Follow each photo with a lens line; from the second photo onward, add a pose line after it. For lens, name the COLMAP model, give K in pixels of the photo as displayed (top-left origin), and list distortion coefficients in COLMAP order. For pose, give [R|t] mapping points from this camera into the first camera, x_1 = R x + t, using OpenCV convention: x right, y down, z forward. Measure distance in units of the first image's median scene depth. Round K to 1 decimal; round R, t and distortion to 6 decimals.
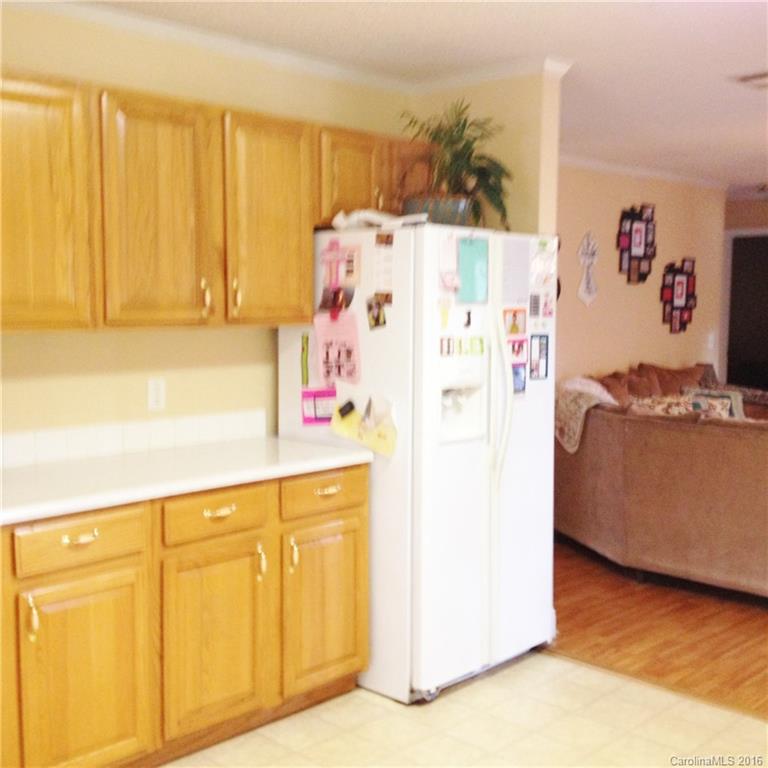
lens RADIAL K [[1003.8, 0, 380.3], [0, 1003.8, 385.1], [0, 0, 1]] dist [0.086239, 0.000000]
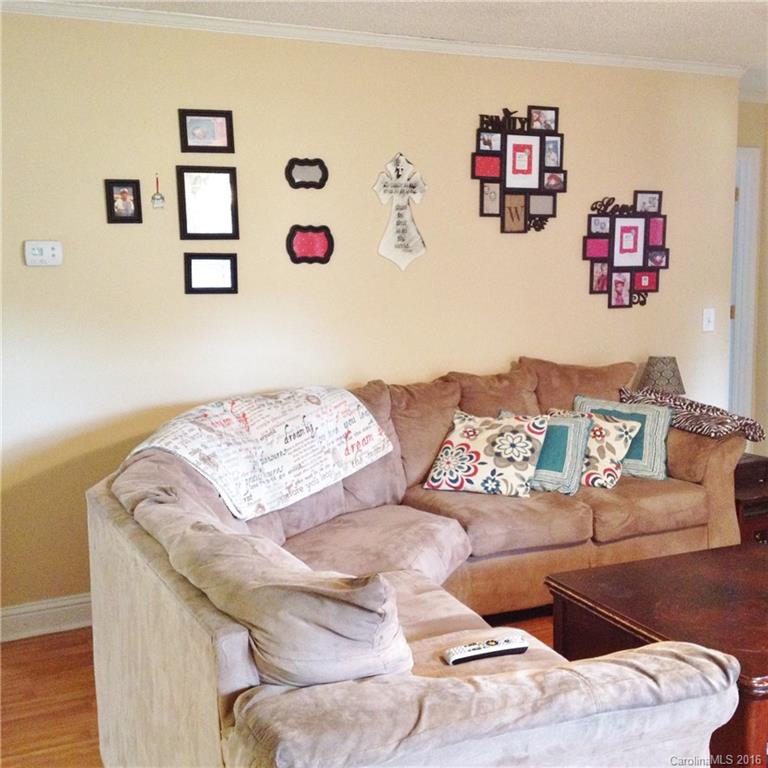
lens RADIAL K [[1003.8, 0, 379.9], [0, 1003.8, 386.6], [0, 0, 1]] dist [0.086239, 0.000000]
pose [[0.940162, 0.035972, -0.338825, 1.736779], [-0.018274, 0.998303, 0.055283, -0.163176], [0.340239, -0.045784, 0.939224, 1.623386]]
